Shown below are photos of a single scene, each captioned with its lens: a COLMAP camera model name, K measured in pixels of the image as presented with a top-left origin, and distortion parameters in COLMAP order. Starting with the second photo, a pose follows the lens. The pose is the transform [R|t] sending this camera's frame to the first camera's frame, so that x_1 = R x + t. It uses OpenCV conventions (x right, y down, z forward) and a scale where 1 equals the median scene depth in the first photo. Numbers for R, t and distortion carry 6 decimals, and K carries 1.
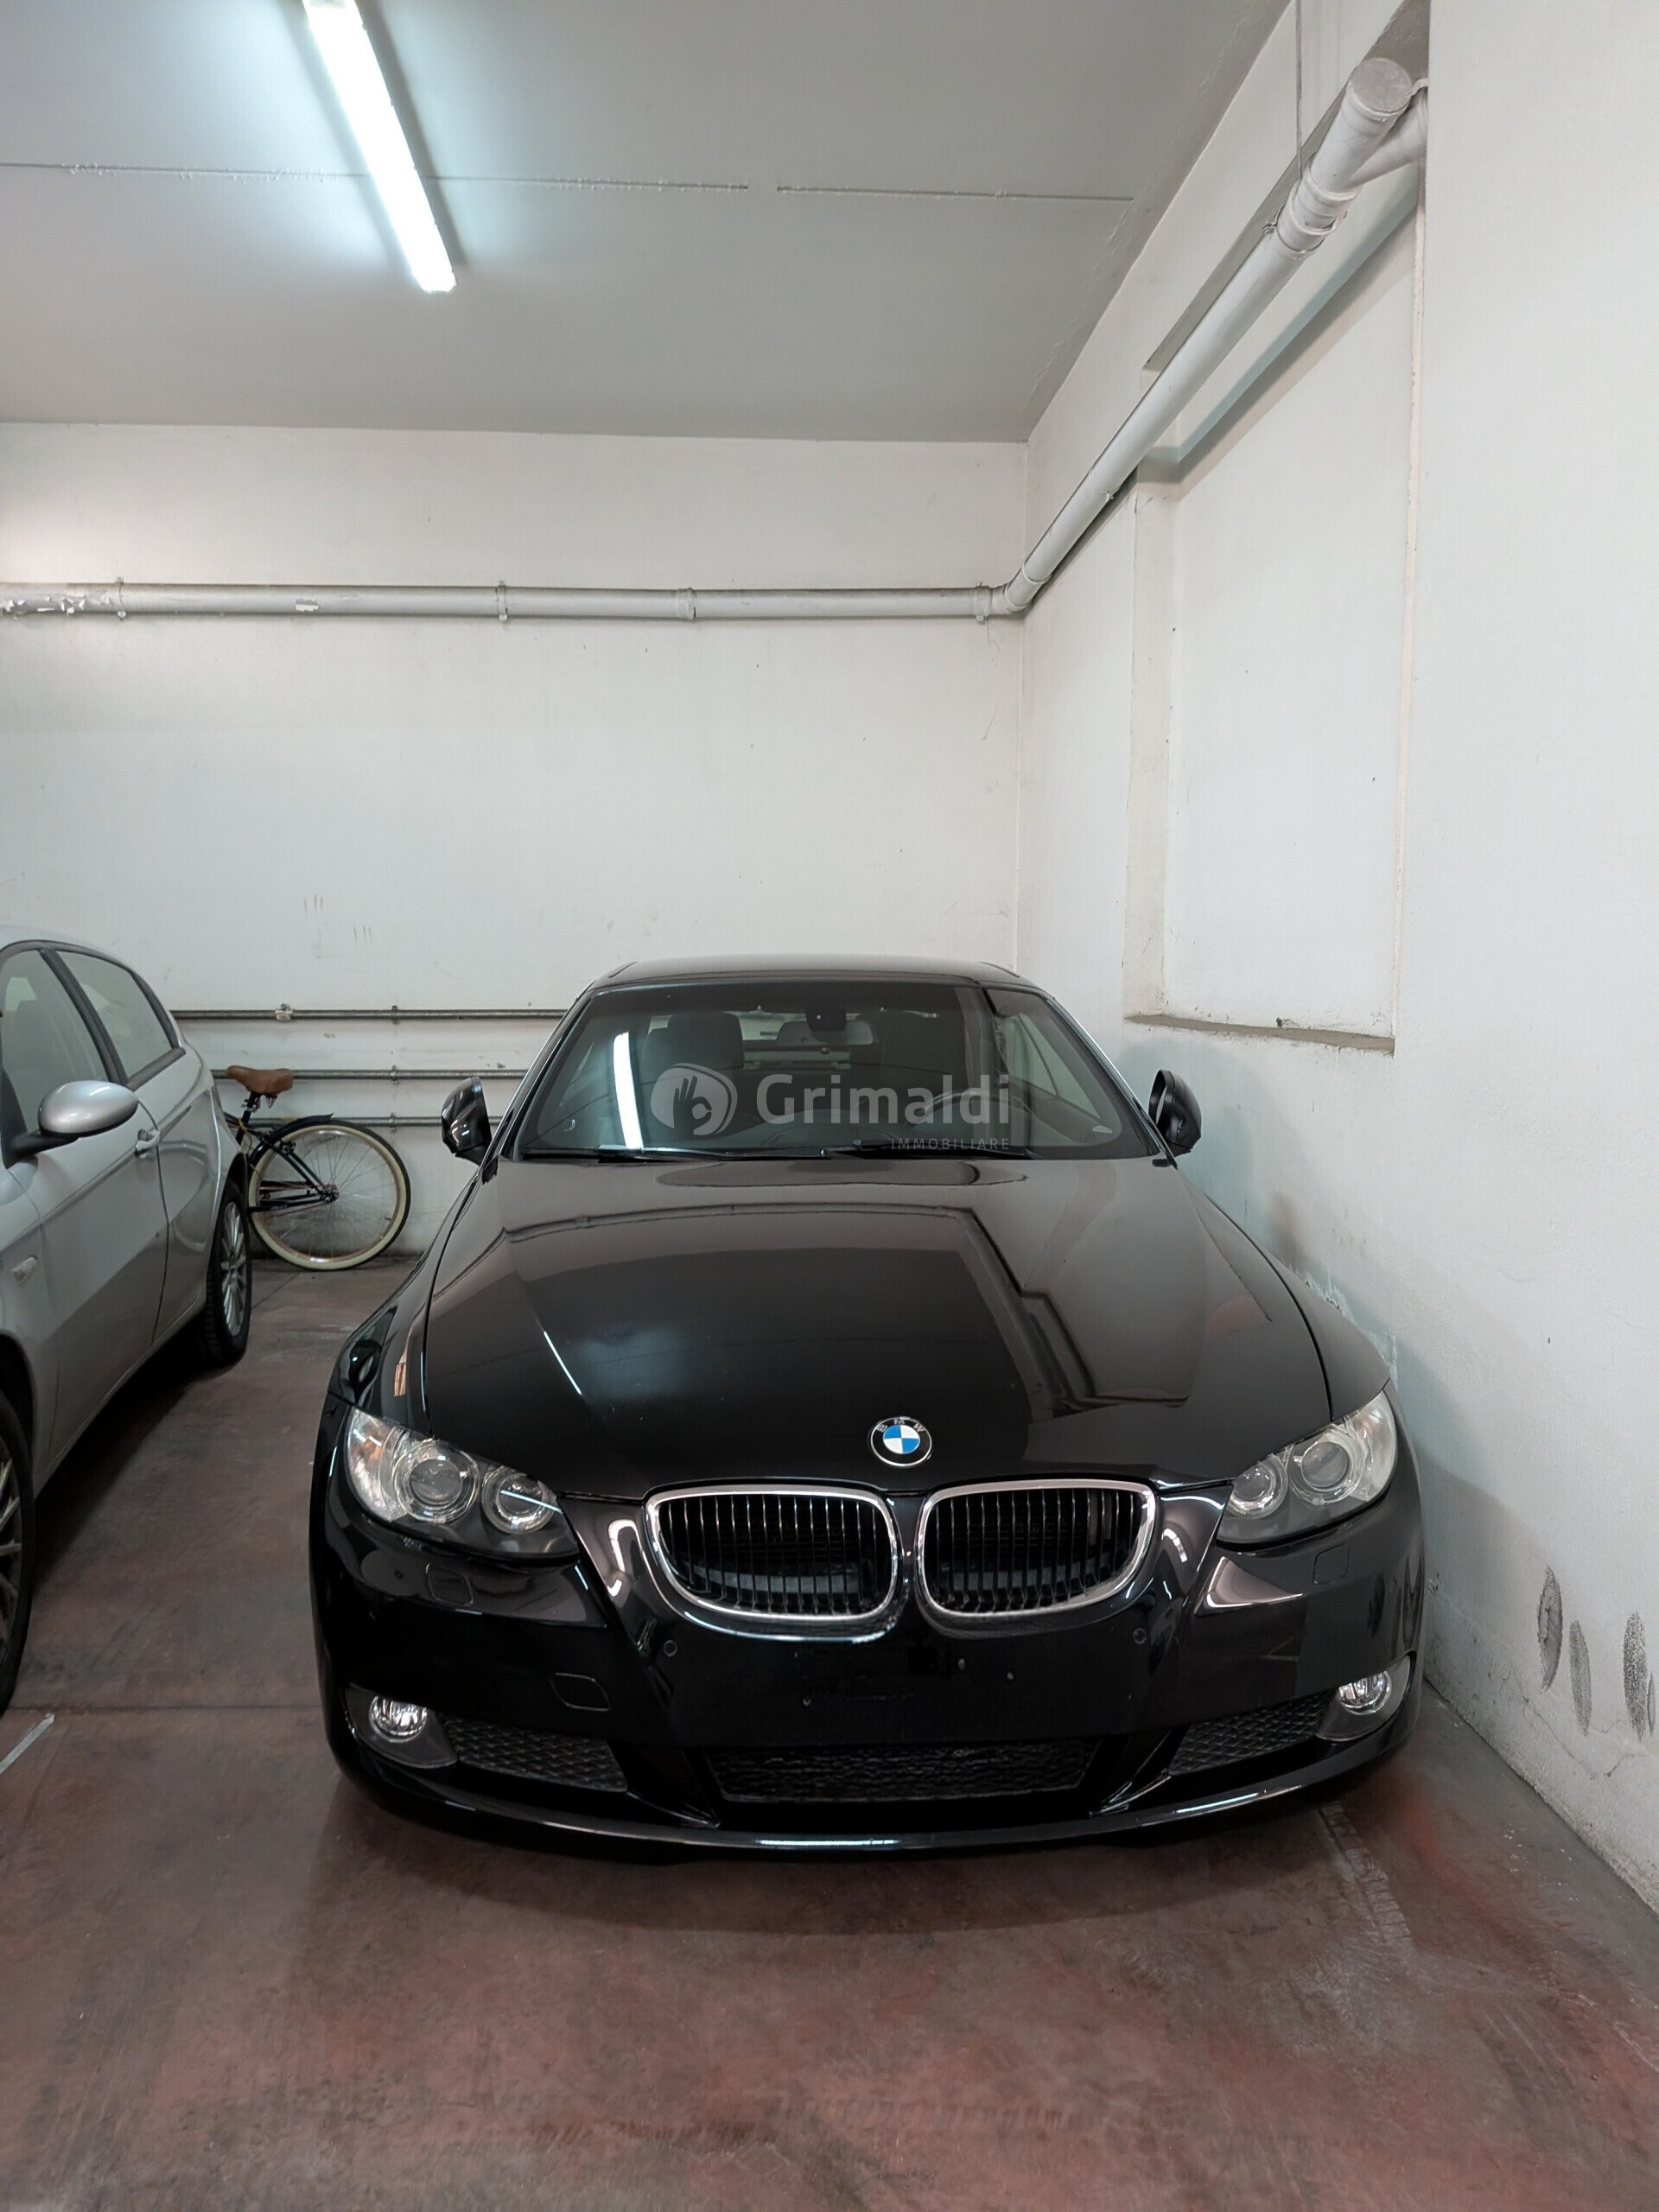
lens RADIAL K [[1601.6, 0, 837.4], [0, 1601.6, 1104.0], [0, 0, 1]] dist [0.027644, -0.049649]
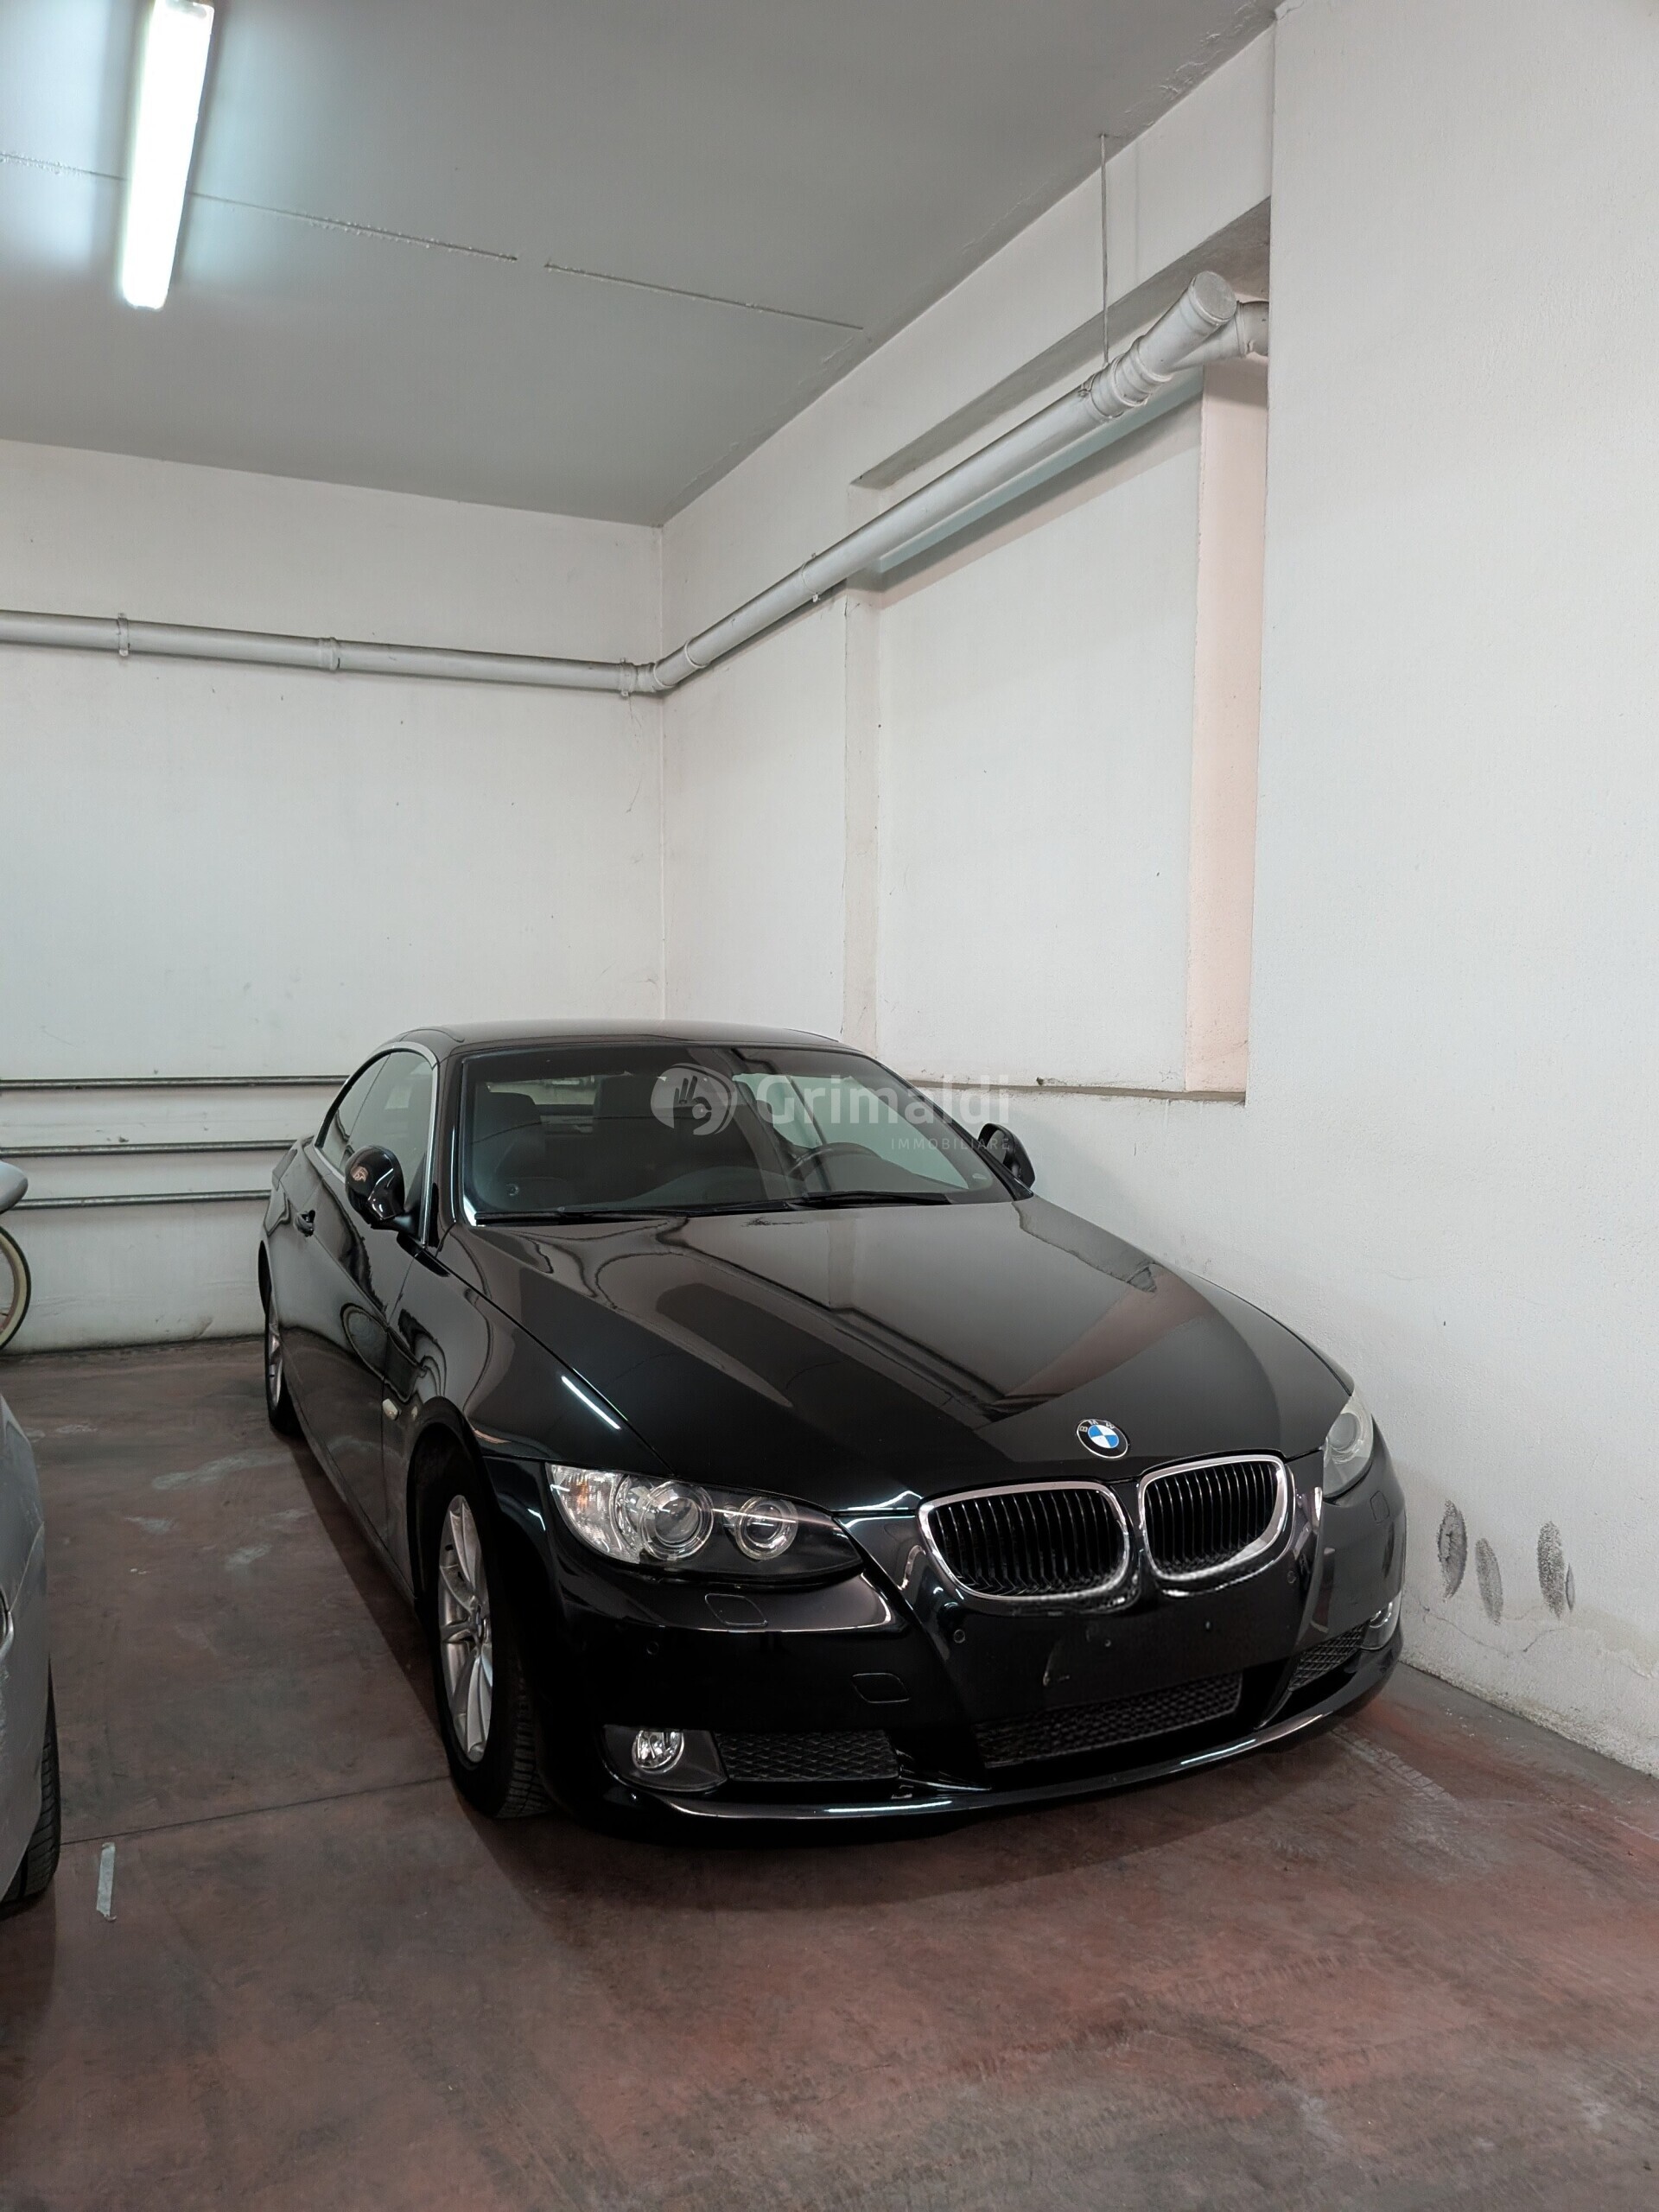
lens RADIAL K [[1601.6, 0, 832.8], [0, 1601.6, 1170.0], [0, 0, 1]] dist [0.027644, -0.049649]
pose [[0.930227, -0.030379, 0.365726, -0.509021], [0.030703, 0.999516, 0.004932, 0.004019], [-0.365699, 0.006641, 0.930709, -0.011751]]
